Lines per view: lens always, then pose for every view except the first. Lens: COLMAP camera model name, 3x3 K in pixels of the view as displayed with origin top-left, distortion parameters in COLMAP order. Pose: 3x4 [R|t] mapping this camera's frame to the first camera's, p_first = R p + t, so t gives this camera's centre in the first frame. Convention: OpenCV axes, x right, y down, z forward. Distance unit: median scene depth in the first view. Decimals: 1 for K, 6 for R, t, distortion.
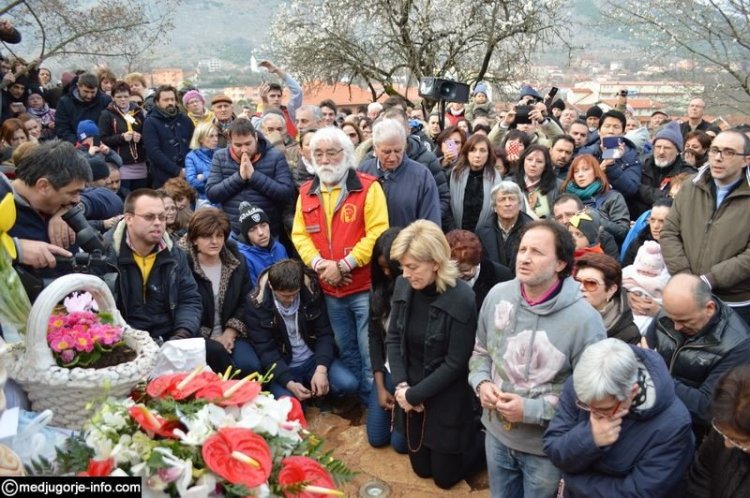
lens RADIAL K [[578.3, 0, 378.7], [0, 578.3, 273.2], [0, 0, 1]] dist [-0.075962, -0.011302]
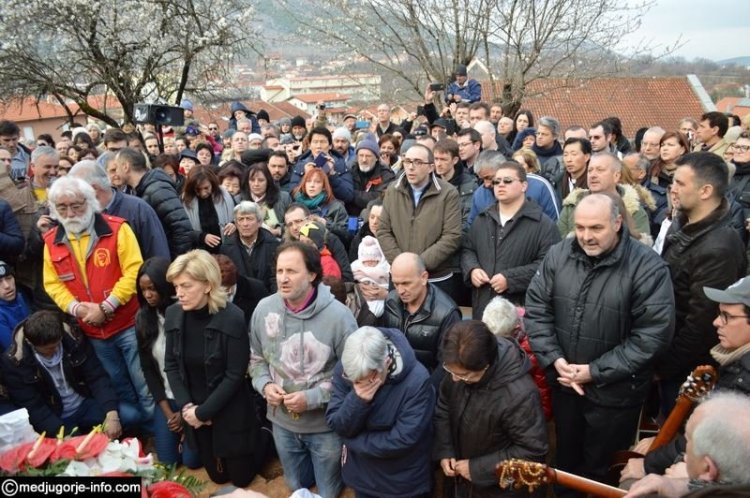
lens RADIAL K [[578.3, 0, 378.7], [0, 578.3, 273.2], [0, 0, 1]] dist [-0.075962, -0.011302]
pose [[0.875671, -0.171095, 0.451582, -0.084098], [0.169304, 0.984549, 0.044724, -0.036853], [-0.452257, 0.037291, 0.891108, -0.118716]]
